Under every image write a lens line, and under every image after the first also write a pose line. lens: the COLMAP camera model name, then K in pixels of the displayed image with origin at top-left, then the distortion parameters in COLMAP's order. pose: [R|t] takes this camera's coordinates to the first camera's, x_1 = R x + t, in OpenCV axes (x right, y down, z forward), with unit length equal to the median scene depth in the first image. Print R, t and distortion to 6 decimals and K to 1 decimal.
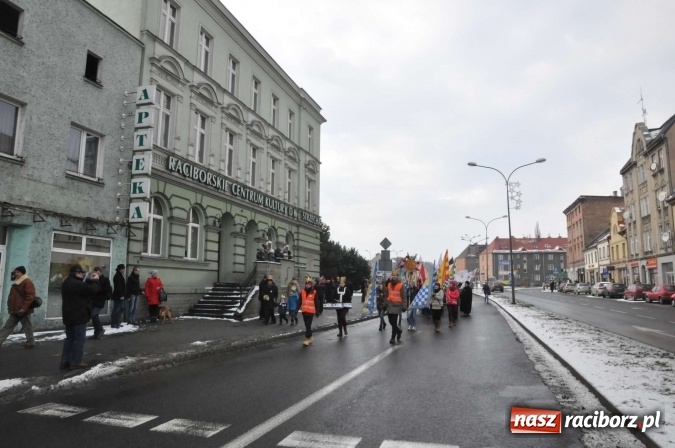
lens RADIAL K [[468.2, 0, 338.6], [0, 468.2, 225.2], [0, 0, 1]] dist [-0.117246, 0.087295]
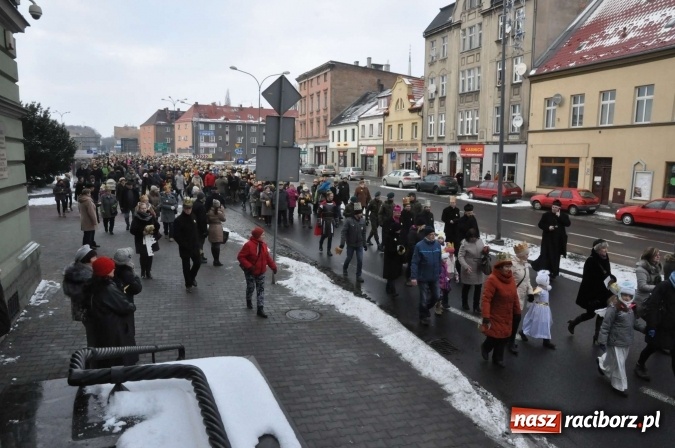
lens RADIAL K [[465.7, 0, 333.6], [0, 465.7, 226.4], [0, 0, 1]] dist [-0.119358, 0.085719]
pose [[0.771581, -0.087720, 0.630054, -0.050577], [-0.095382, 0.963296, 0.250923, 0.029295], [-0.628940, -0.253703, 0.734894, 0.488916]]
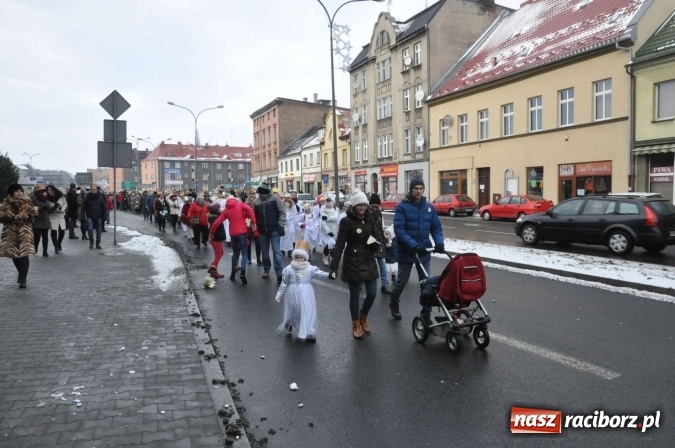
lens RADIAL K [[465.7, 0, 332.2], [0, 465.7, 223.4], [0, 0, 1]] dist [-0.119358, 0.085719]
pose [[0.744633, -0.055406, 0.665171, -0.023929], [-0.071245, 0.984258, 0.161740, 0.044143], [-0.663661, -0.167827, 0.728964, 0.362642]]
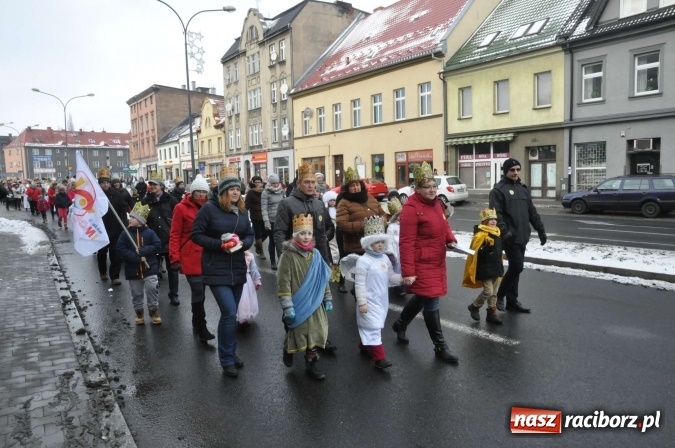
lens RADIAL K [[465.7, 0, 332.5], [0, 465.7, 221.3], [0, 0, 1]] dist [-0.119358, 0.085719]
pose [[0.568775, -0.094482, 0.817049, -0.053339], [-0.081078, 0.982101, 0.170009, 0.034293], [-0.818488, -0.162942, 0.550934, 0.283693]]
